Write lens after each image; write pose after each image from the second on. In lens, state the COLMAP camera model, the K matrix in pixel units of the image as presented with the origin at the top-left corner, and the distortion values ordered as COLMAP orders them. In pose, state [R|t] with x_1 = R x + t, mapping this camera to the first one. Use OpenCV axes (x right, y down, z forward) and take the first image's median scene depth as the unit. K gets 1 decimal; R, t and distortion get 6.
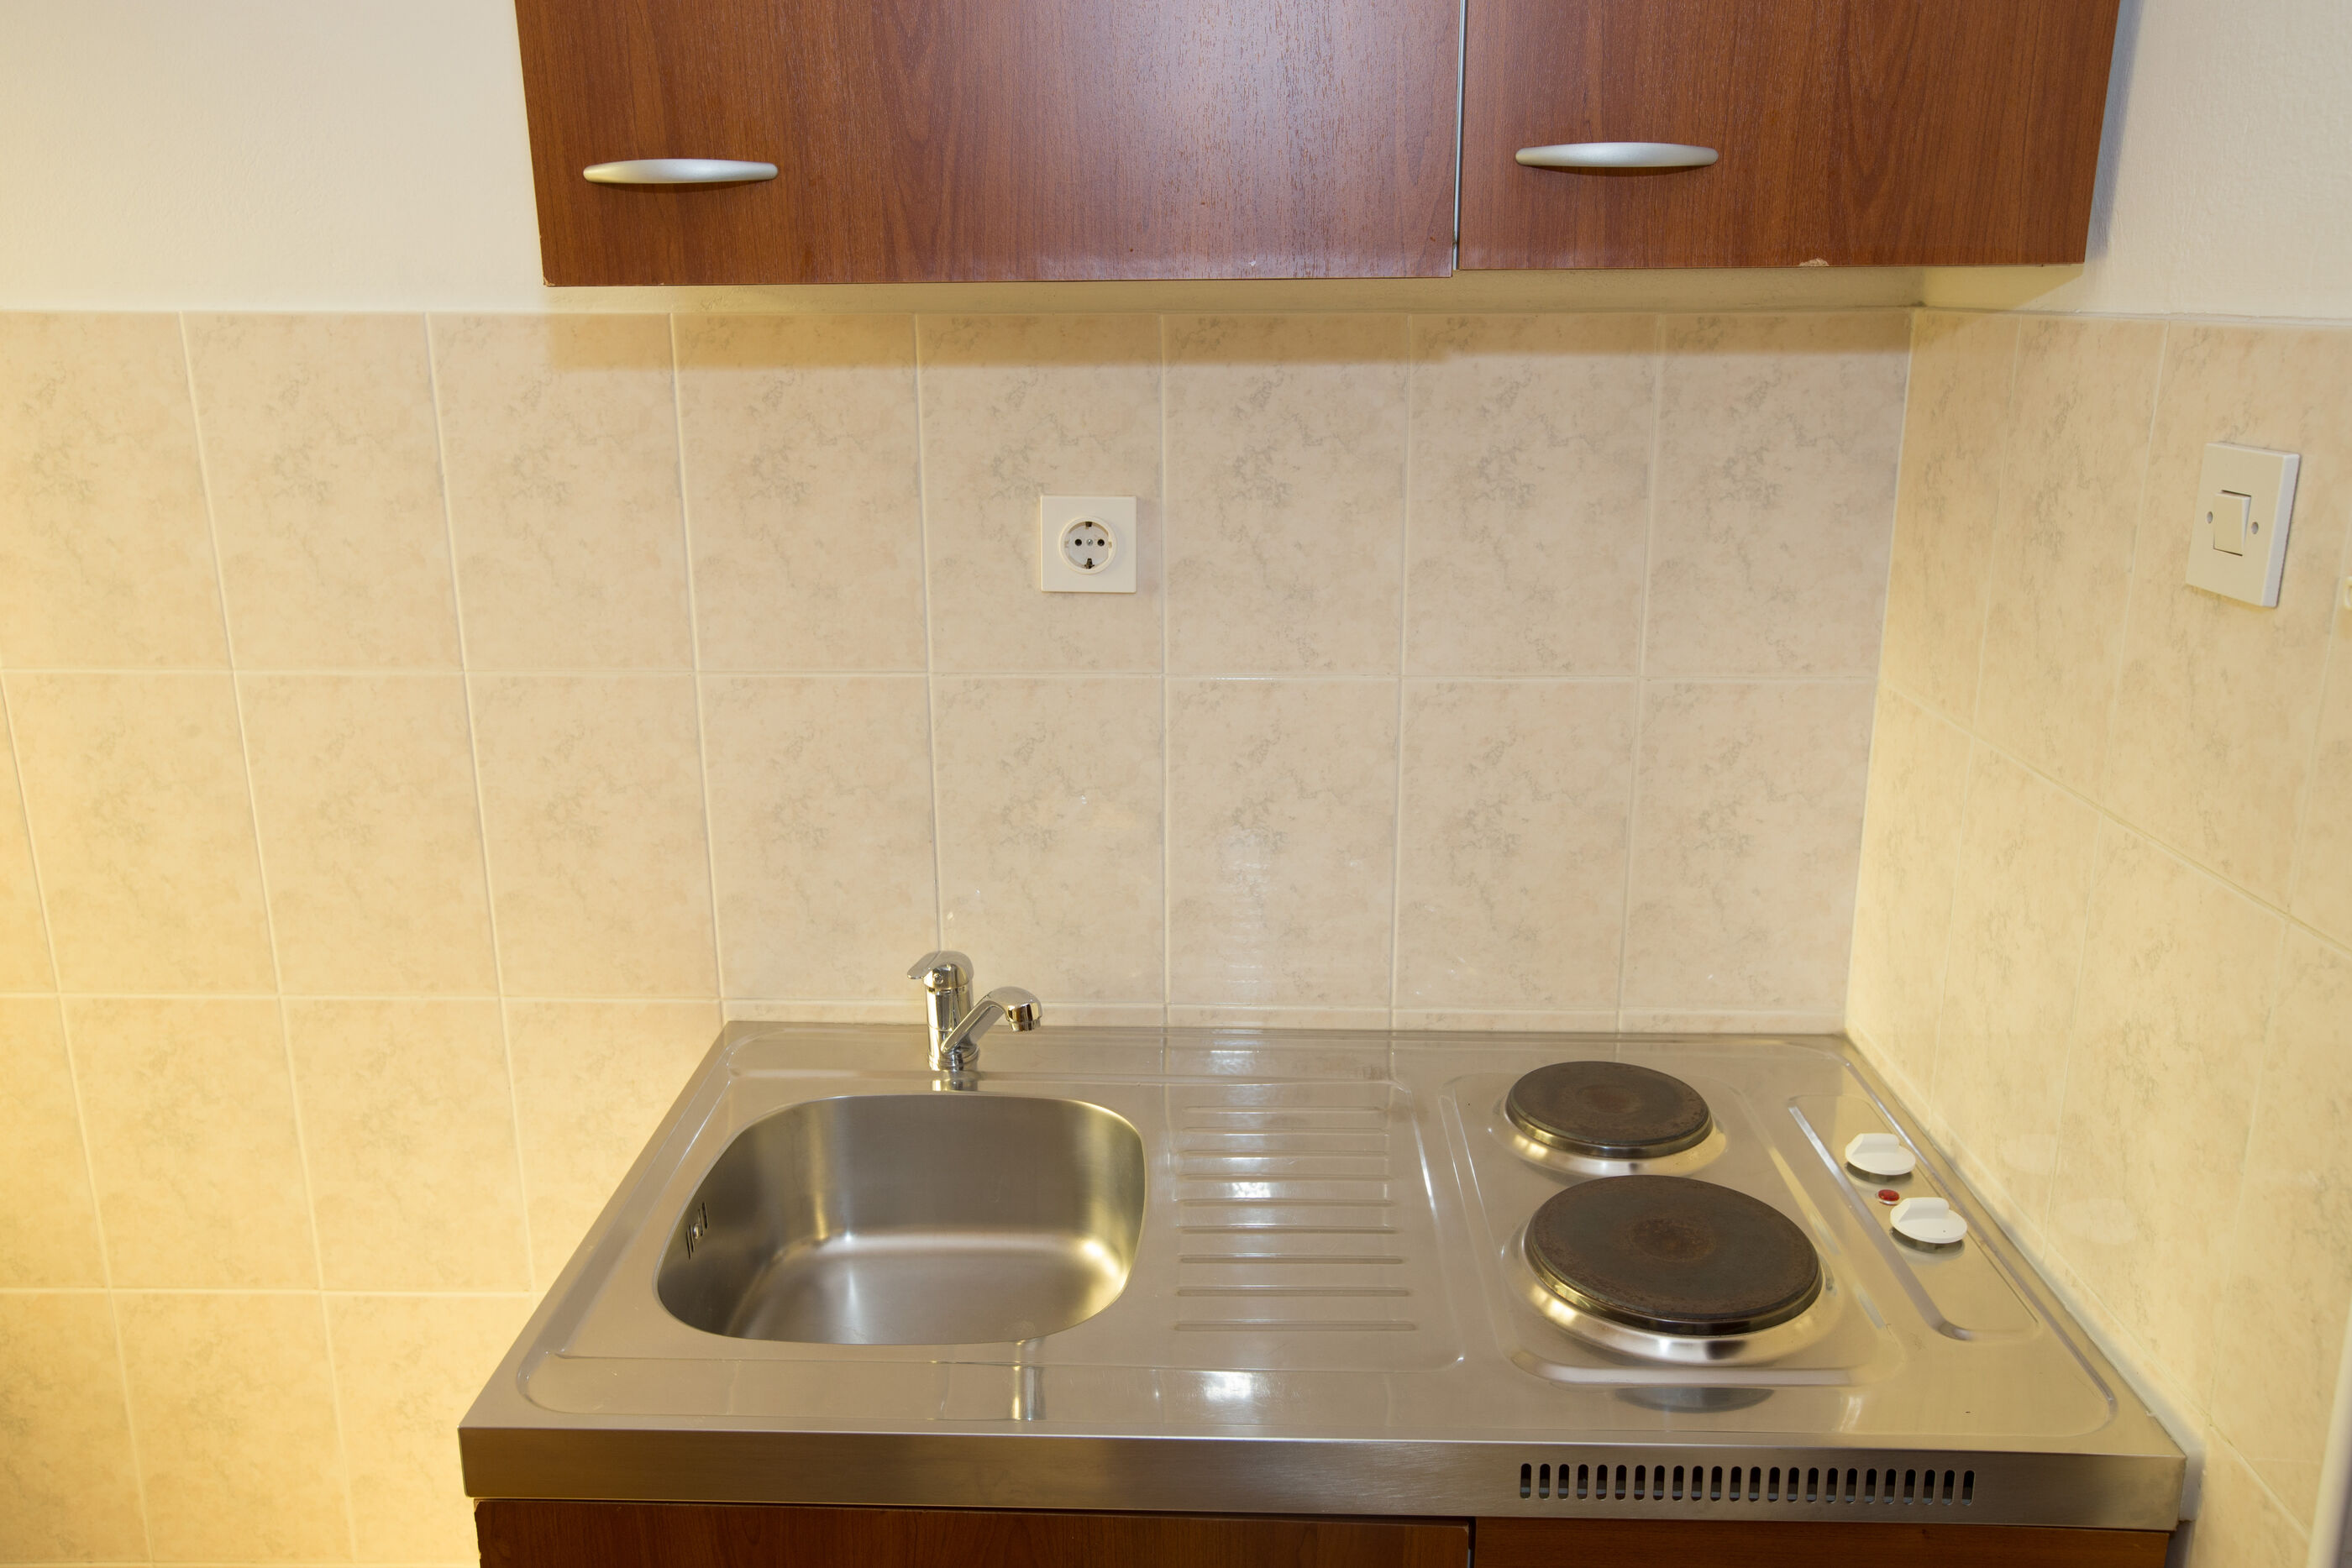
lens RADIAL K [[1832.5, 0, 1176.1], [0, 1832.5, 780.8], [0, 0, 1]] dist [-0.025635, 0.008624]
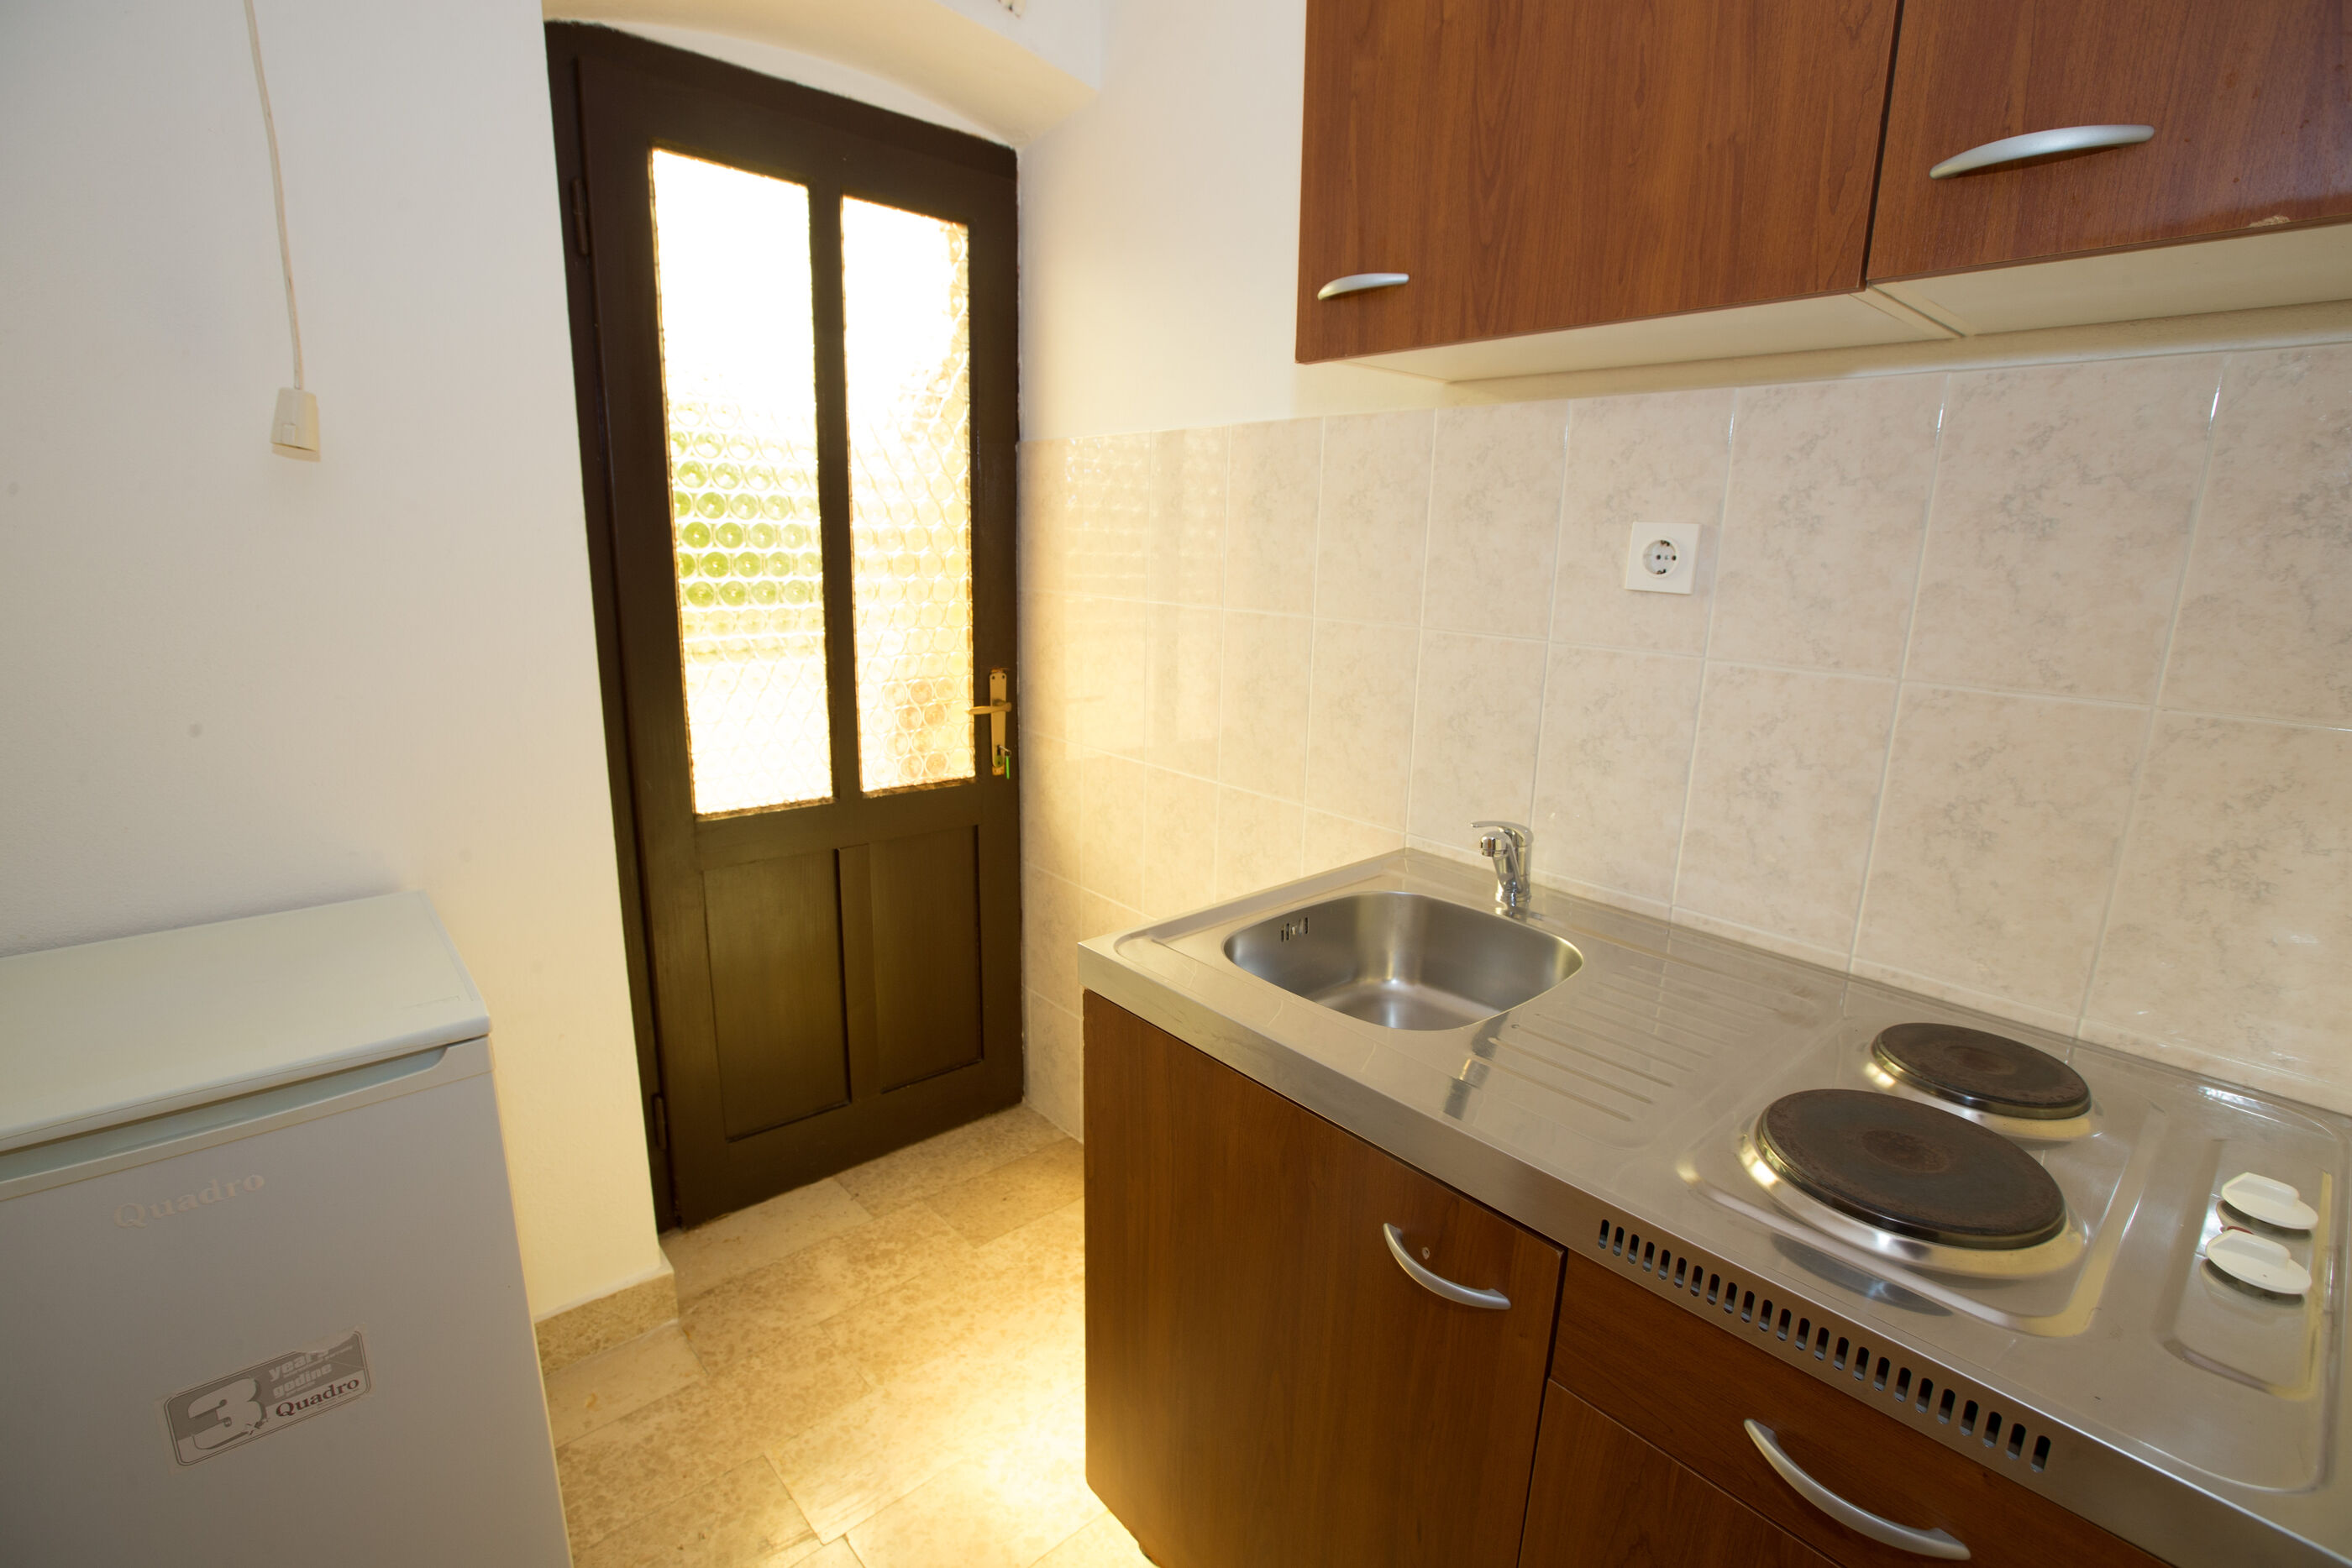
lens RADIAL K [[1069.3, 0, 1176.0], [0, 1069.3, 784.0], [0, 0, 1]] dist [-0.043444, 0.012330]
pose [[0.678100, 0.186967, -0.710791, 0.308062], [-0.221608, 0.974106, 0.044813, 0.086448], [0.700764, 0.127129, 0.701974, 0.188640]]
